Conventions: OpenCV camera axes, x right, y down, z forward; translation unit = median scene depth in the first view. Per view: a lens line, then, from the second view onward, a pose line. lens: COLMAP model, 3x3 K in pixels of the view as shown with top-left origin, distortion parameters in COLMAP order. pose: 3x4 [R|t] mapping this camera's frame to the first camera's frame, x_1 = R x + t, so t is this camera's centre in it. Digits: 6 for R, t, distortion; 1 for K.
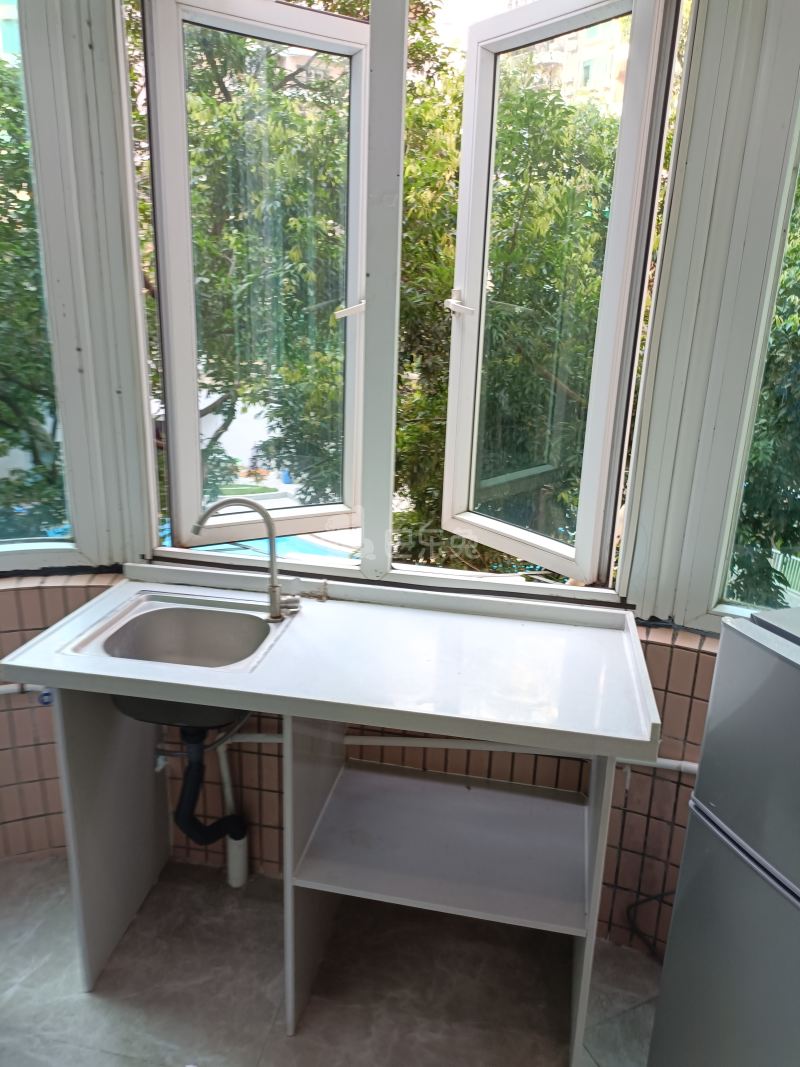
lens RADIAL K [[763.5, 0, 400.0], [0, 763.5, 533.5], [0, 0, 1]] dist [-0.001073, -0.001738]
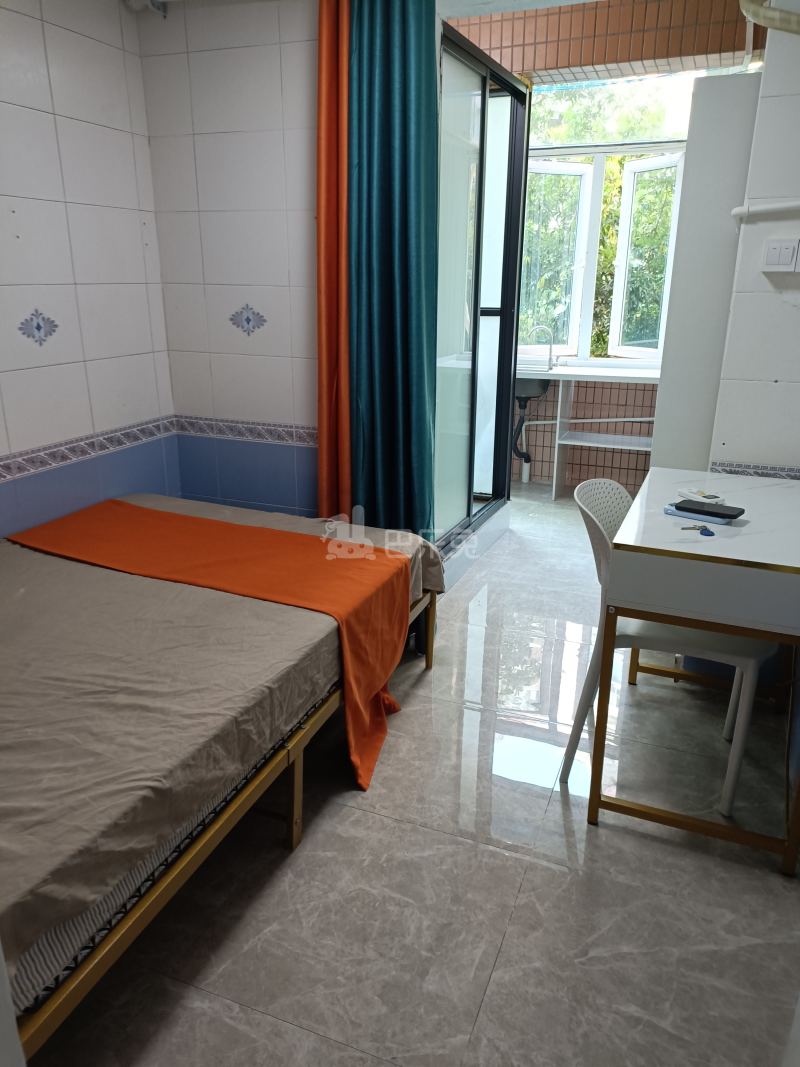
lens RADIAL K [[763.5, 0, 400.0], [0, 763.5, 533.5], [0, 0, 1]] dist [-0.001073, -0.001738]
pose [[0.980620, 0.029654, -0.193662, -0.046658], [-0.027475, 0.999525, 0.013928, 0.237799], [0.193983, -0.008338, 0.980969, -0.670633]]
